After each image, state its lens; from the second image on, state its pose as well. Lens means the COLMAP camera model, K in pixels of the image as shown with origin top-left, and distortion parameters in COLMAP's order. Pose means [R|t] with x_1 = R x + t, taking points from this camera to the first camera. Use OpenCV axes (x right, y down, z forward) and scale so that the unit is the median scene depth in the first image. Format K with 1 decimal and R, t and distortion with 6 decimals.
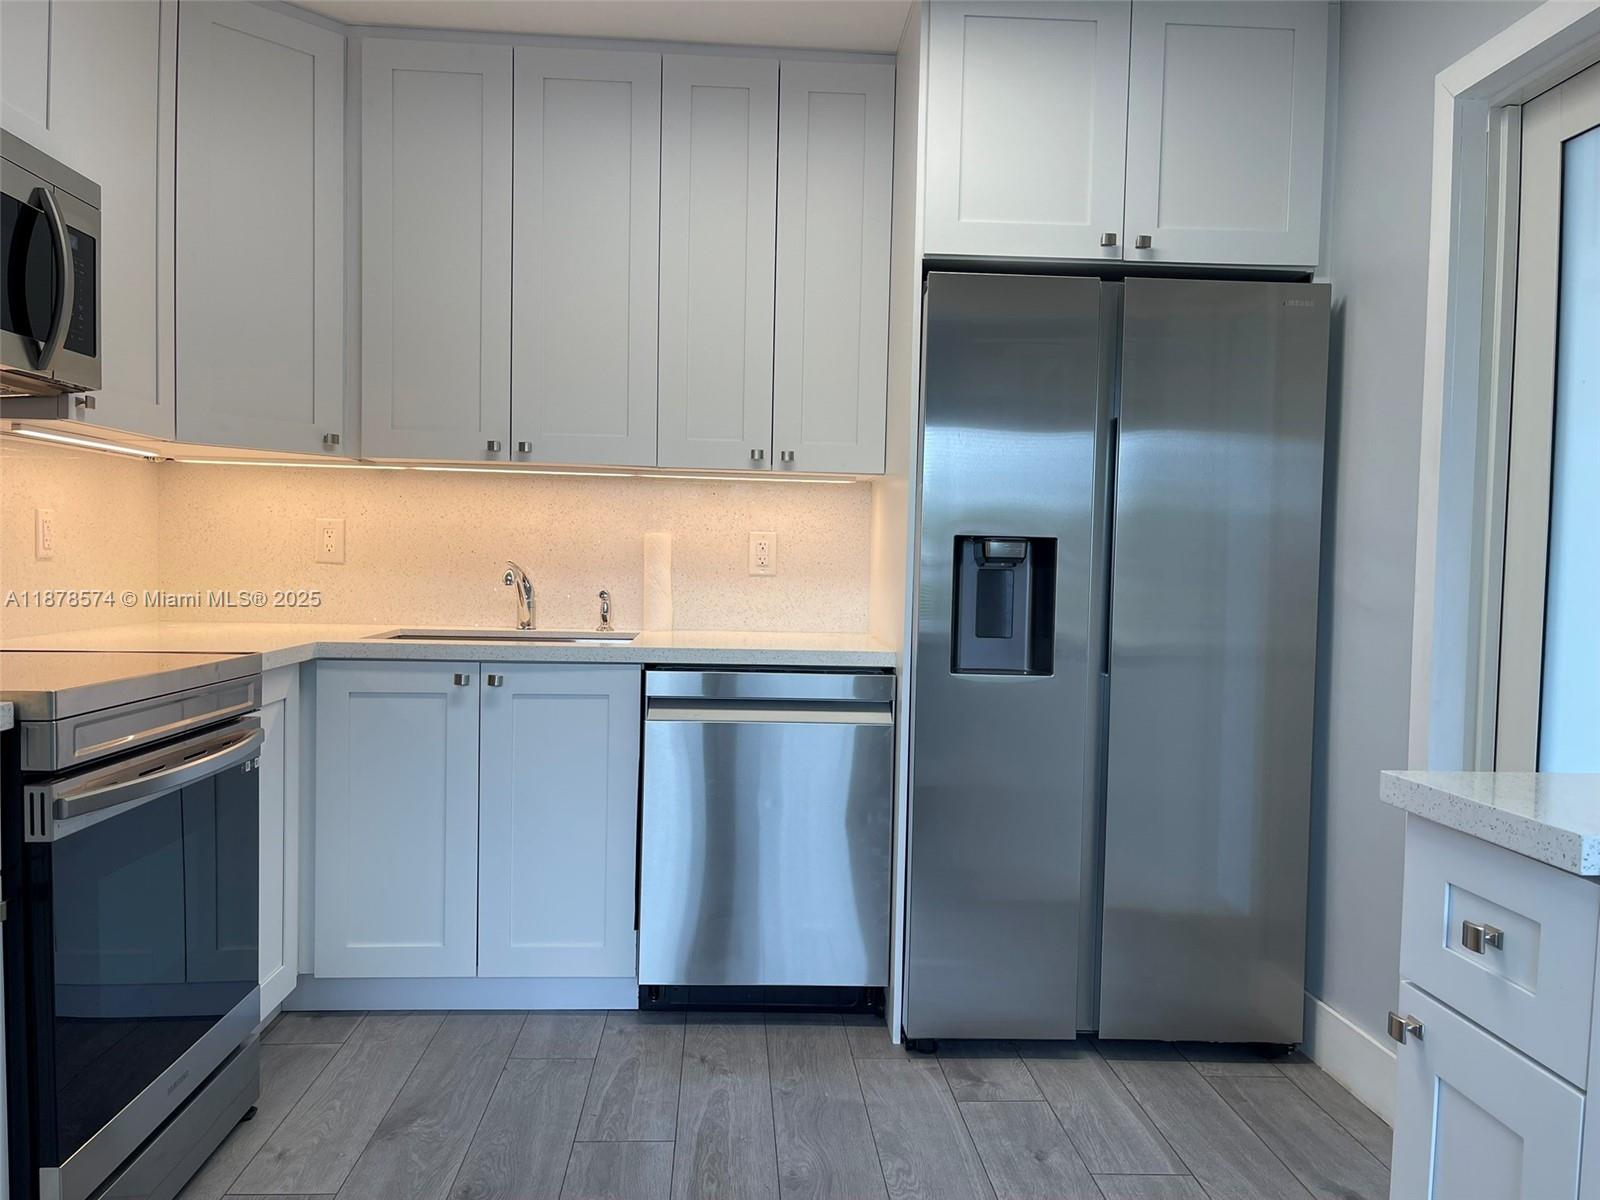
lens RADIAL K [[1214.8, 0, 799.8], [0, 1214.8, 598.5], [0, 0, 1]] dist [0.053351, -0.077974]
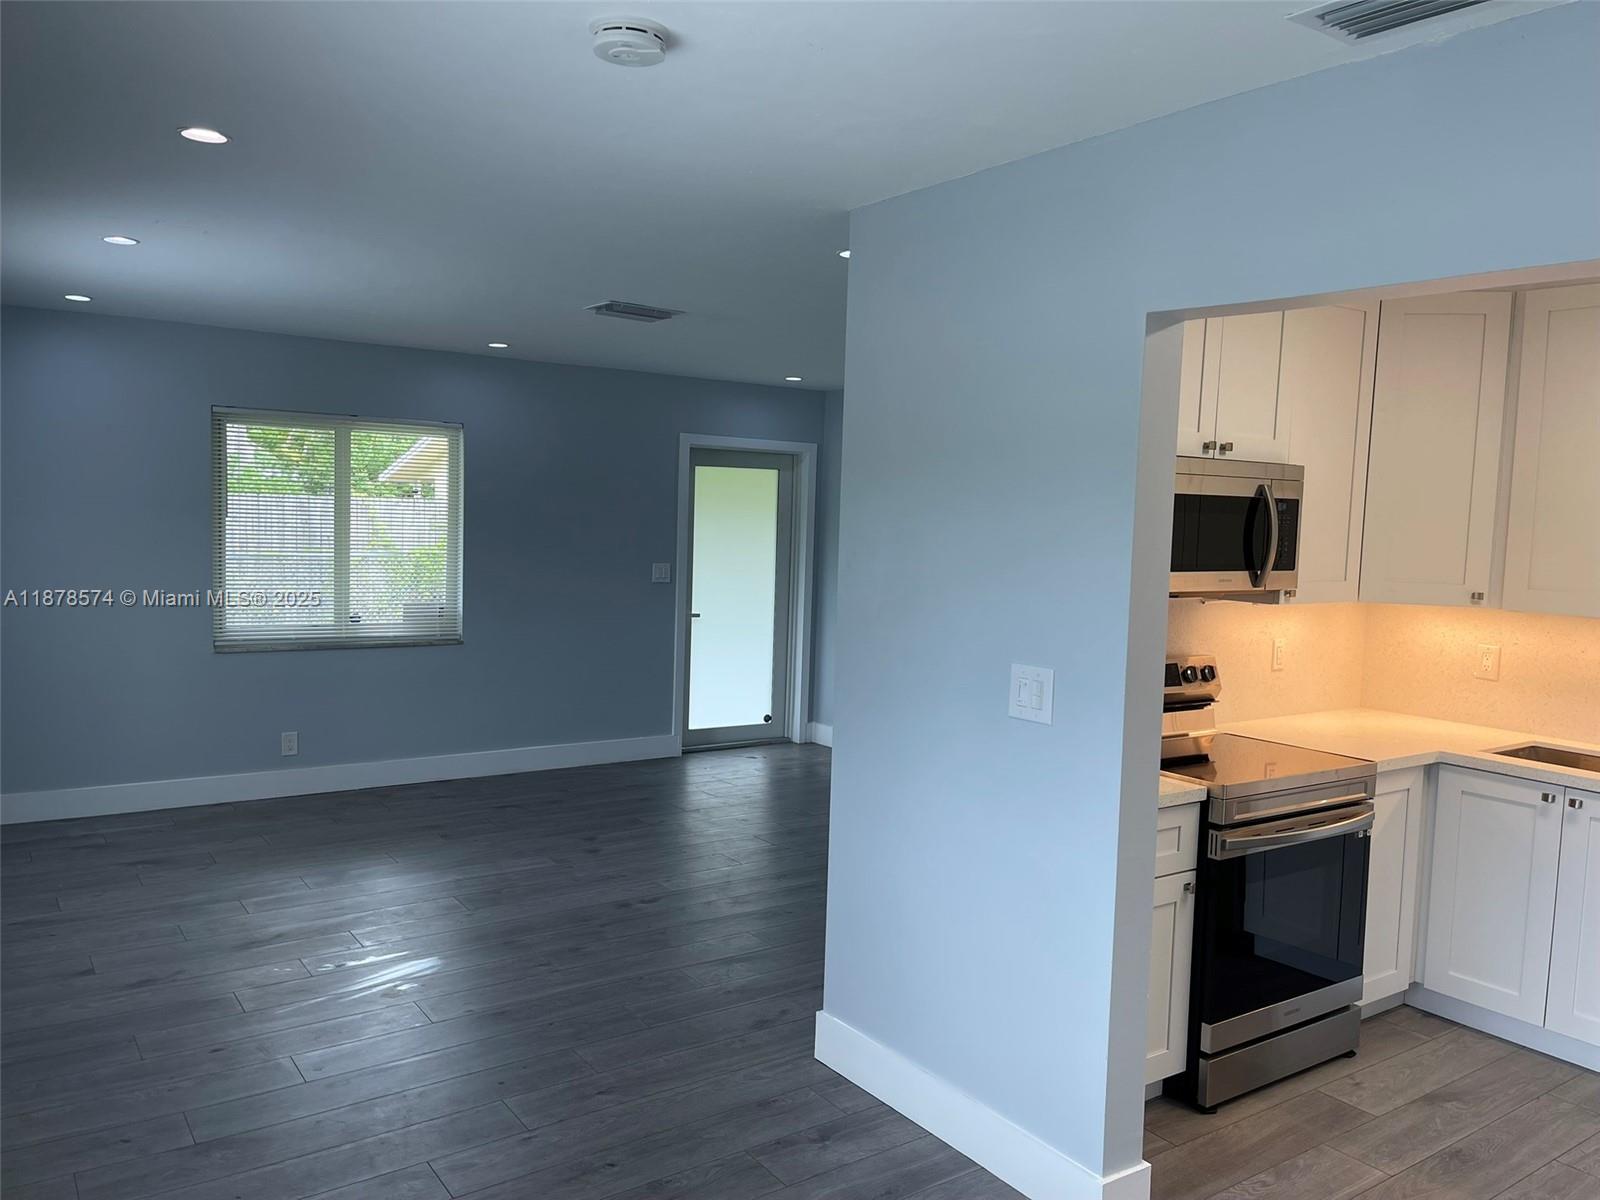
lens RADIAL K [[1214.8, 0, 808.4], [0, 1214.8, 603.6], [0, 0, 1]] dist [0.053351, -0.077974]
pose [[0.531046, 0.065248, -0.844827, 0.446254], [-0.054332, 0.997601, 0.042895, -0.173697], [0.845600, 0.023122, 0.533317, -0.409777]]
